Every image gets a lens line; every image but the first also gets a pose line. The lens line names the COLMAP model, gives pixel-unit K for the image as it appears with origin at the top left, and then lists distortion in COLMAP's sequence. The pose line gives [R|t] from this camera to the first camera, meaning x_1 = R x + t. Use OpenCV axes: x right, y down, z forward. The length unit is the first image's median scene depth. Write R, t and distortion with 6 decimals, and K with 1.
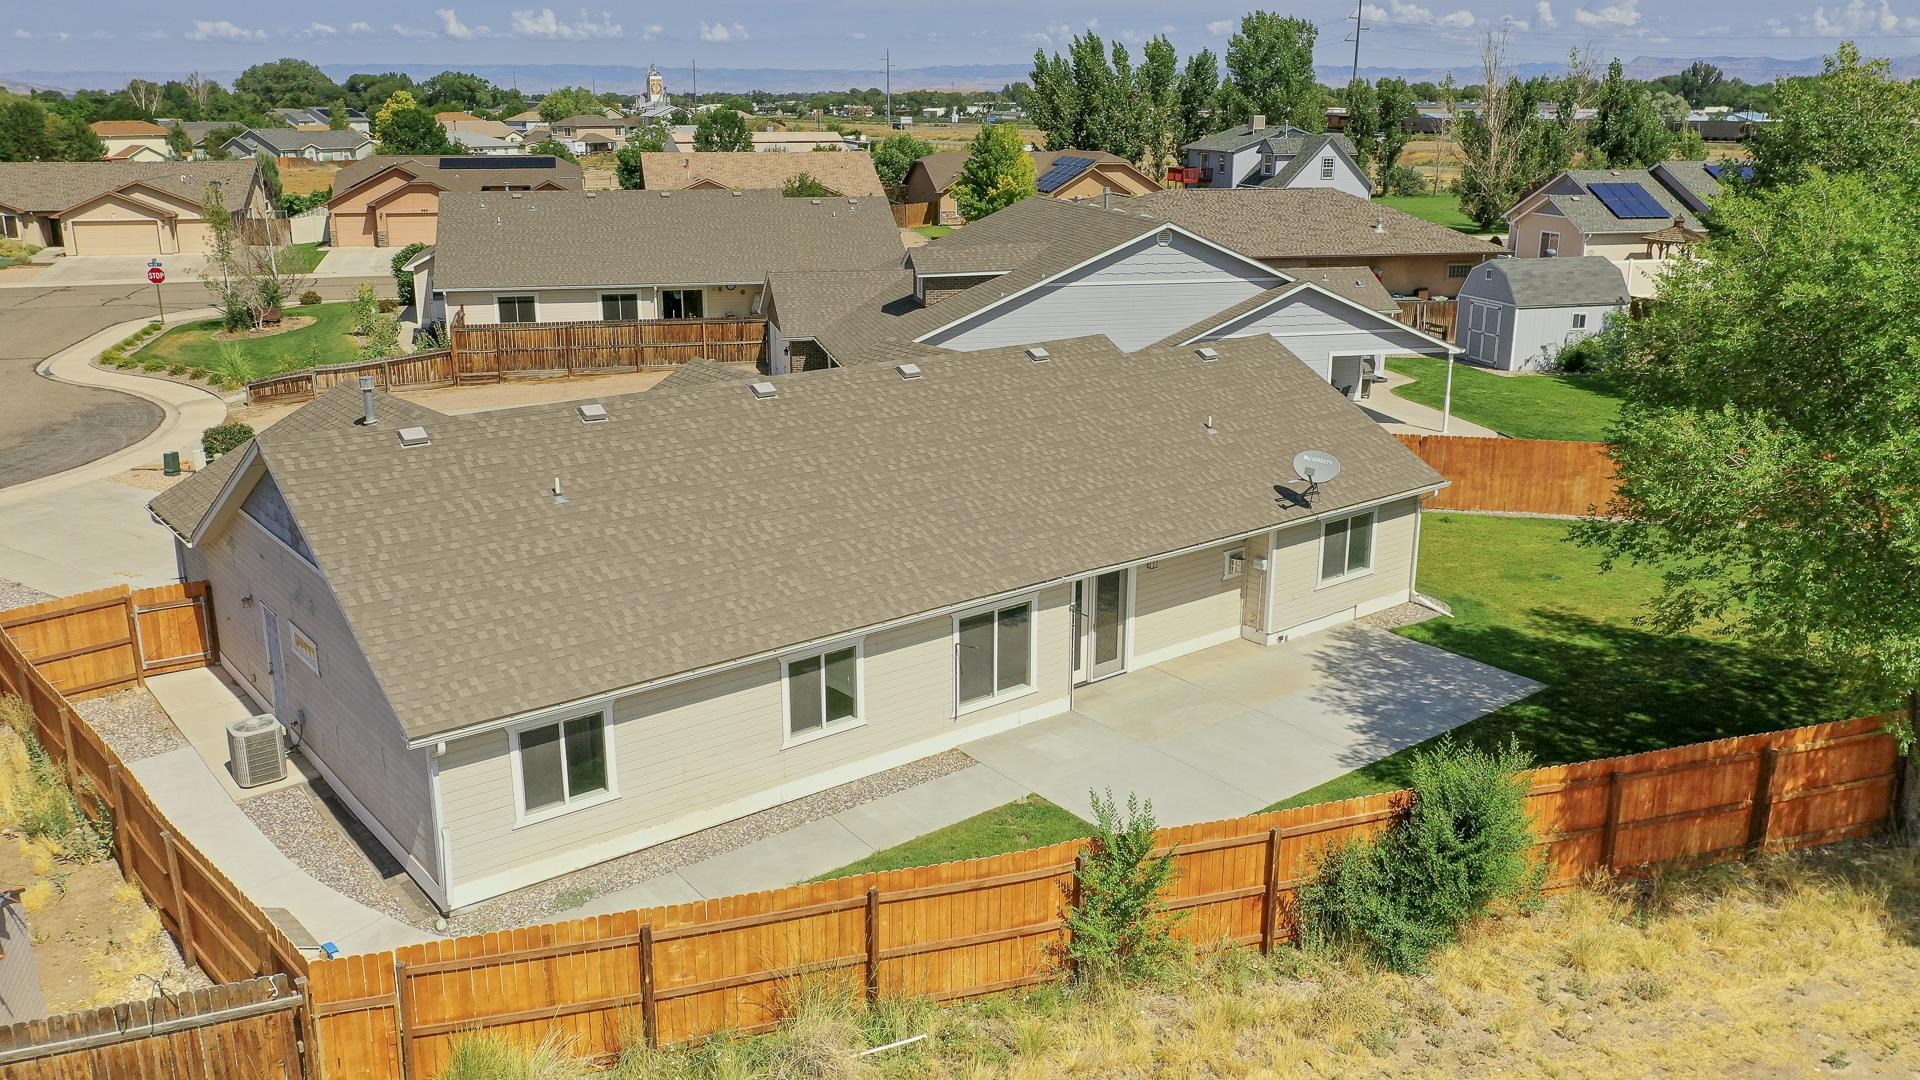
lens RADIAL K [[1515.6, 0, 958.1], [0, 1515.6, 535.0], [0, 0, 1]] dist [-0.000605, 0.003368]
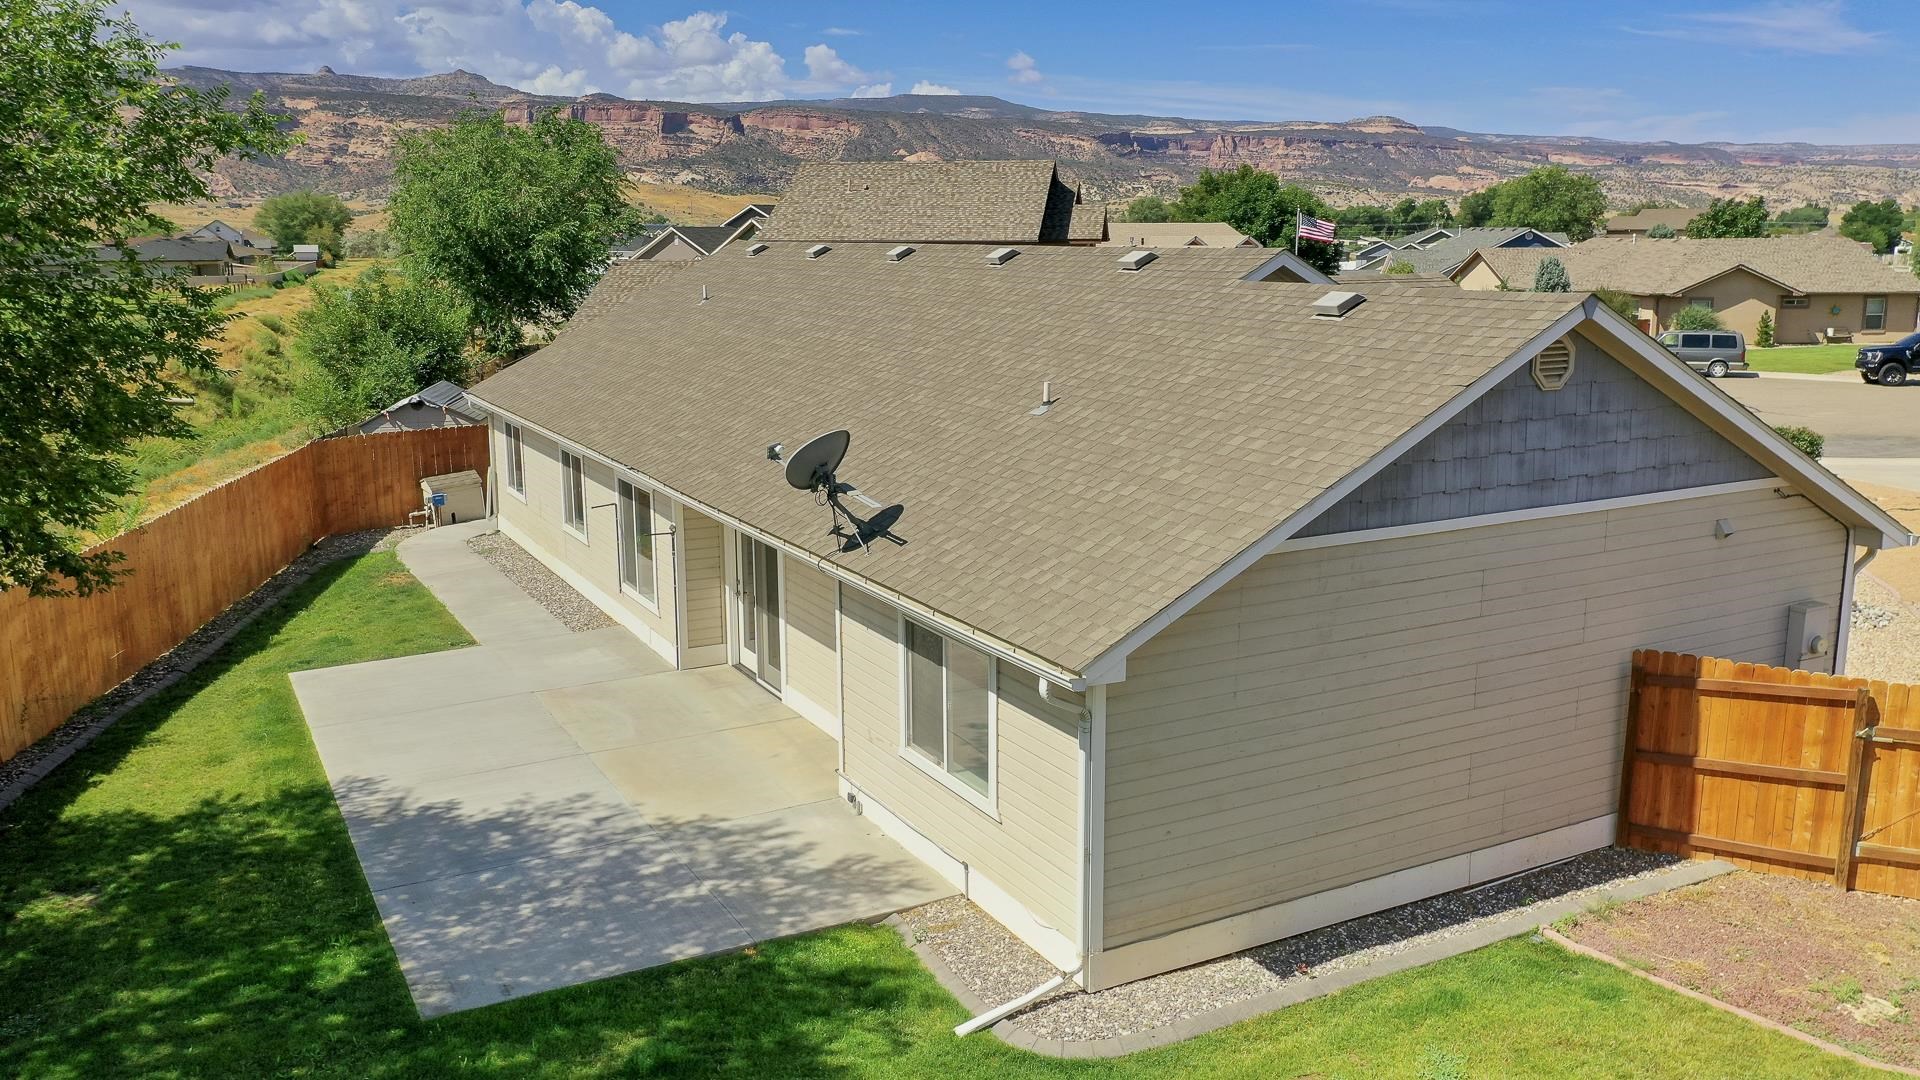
lens RADIAL K [[1529.4, 0, 960.0], [0, 1529.4, 540.0], [0, 0, 1]] dist [0.002061, -0.005421]
pose [[-0.175895, 0.196537, -0.964590, 0.757748], [-0.270508, 0.932496, 0.239326, -0.161257], [0.946513, 0.303026, -0.110856, 1.181743]]
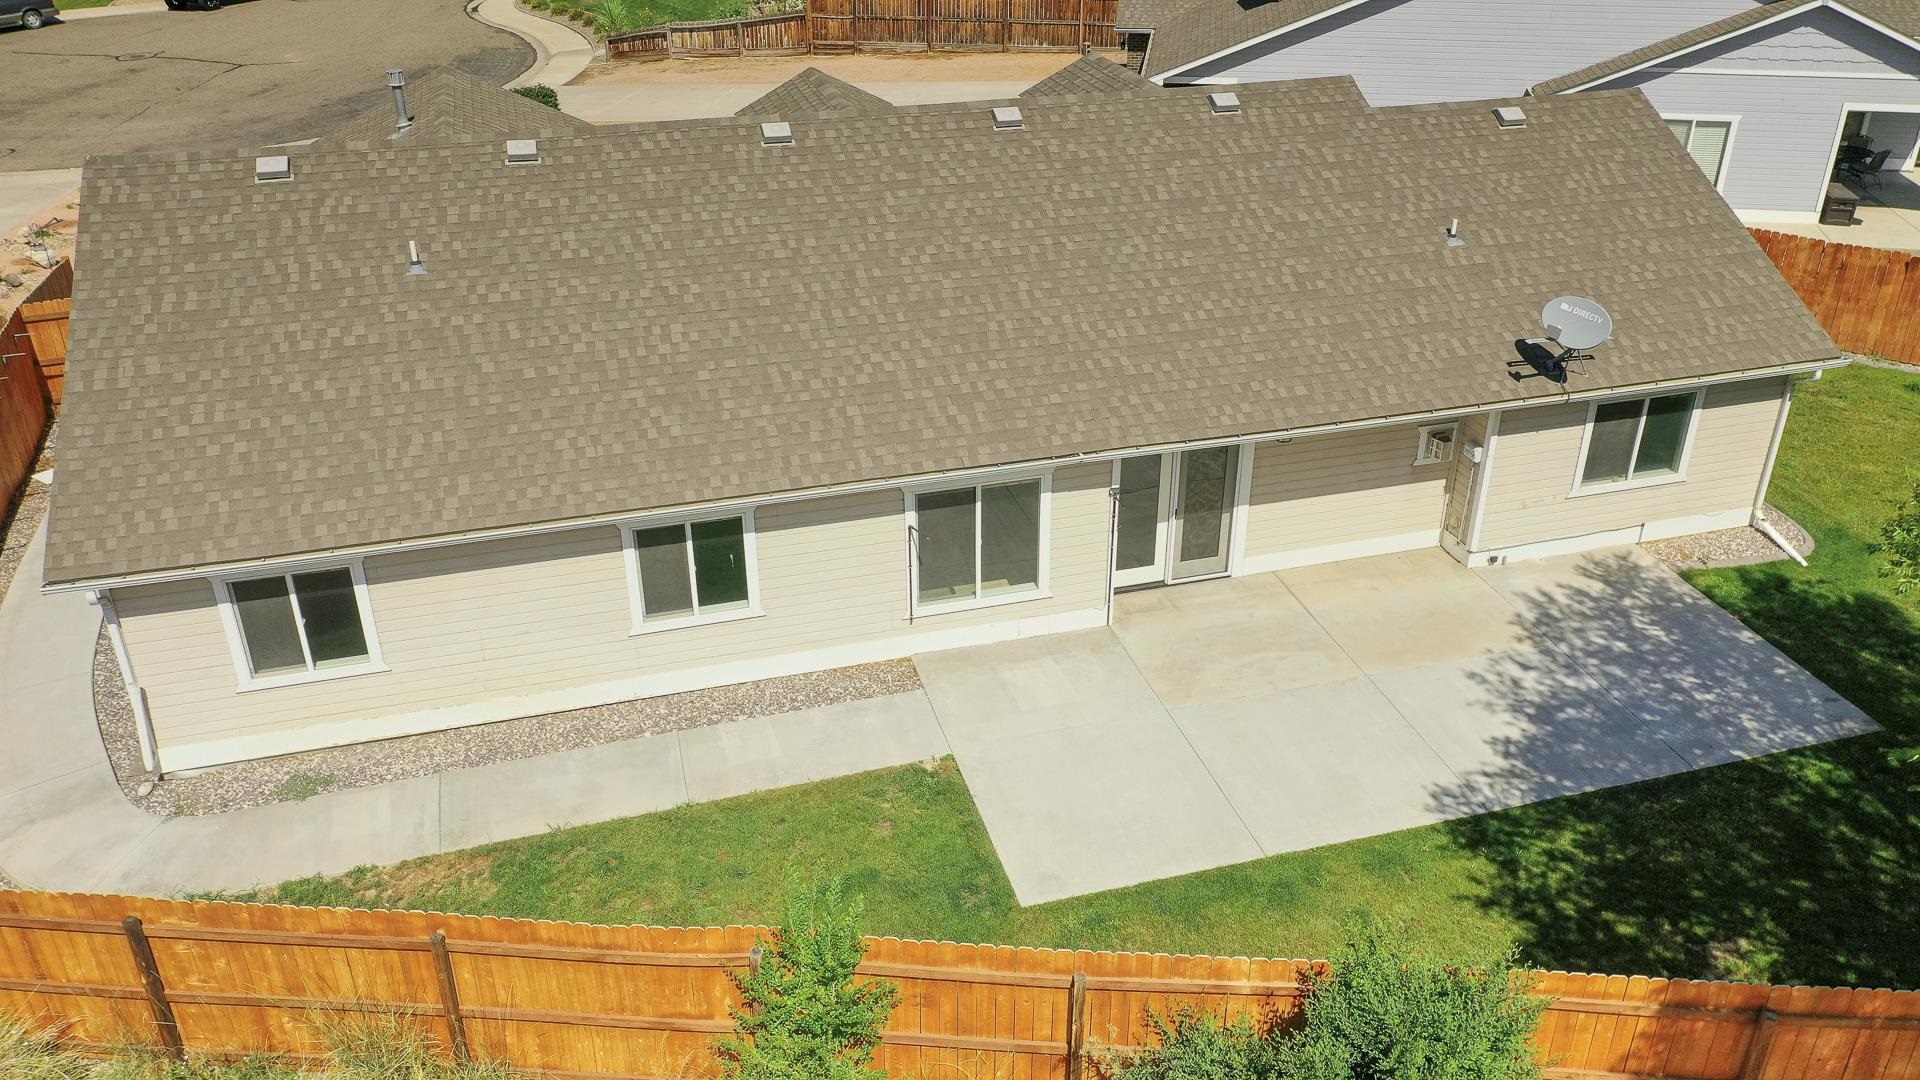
lens RADIAL K [[1515.6, 0, 958.1], [0, 1515.6, 535.0], [0, 0, 1]] dist [-0.000605, 0.003368]
pose [[0.924261, 0.179005, -0.337192, 0.241863], [-0.102162, 0.967016, 0.233329, -0.087241], [0.367837, -0.181208, 0.912063, 0.314507]]
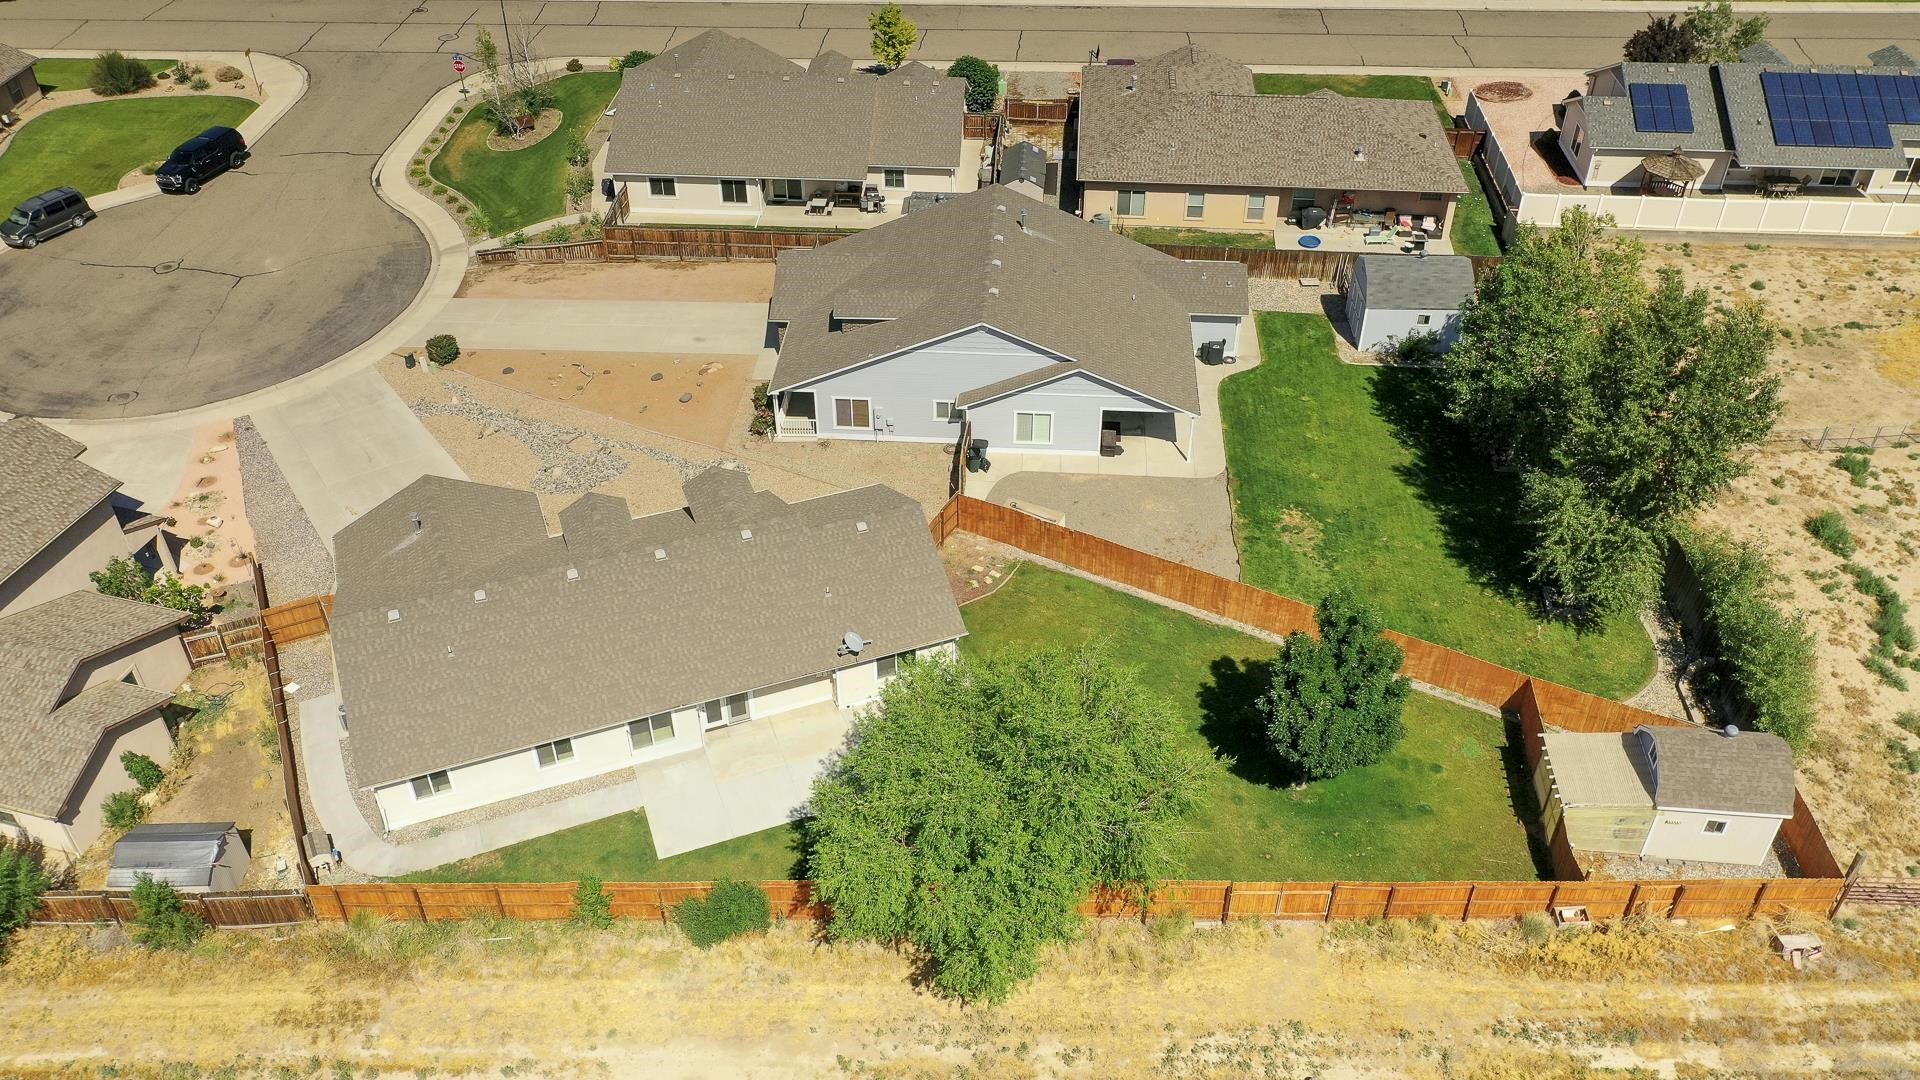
lens RADIAL K [[1515.6, 0, 958.1], [0, 1515.6, 535.0], [0, 0, 1]] dist [-0.000605, 0.003368]
pose [[0.953616, 0.183873, -0.238343, 0.840882], [-0.079333, 0.917288, 0.390243, -0.980145], [0.290384, -0.353233, 0.889327, -0.642962]]
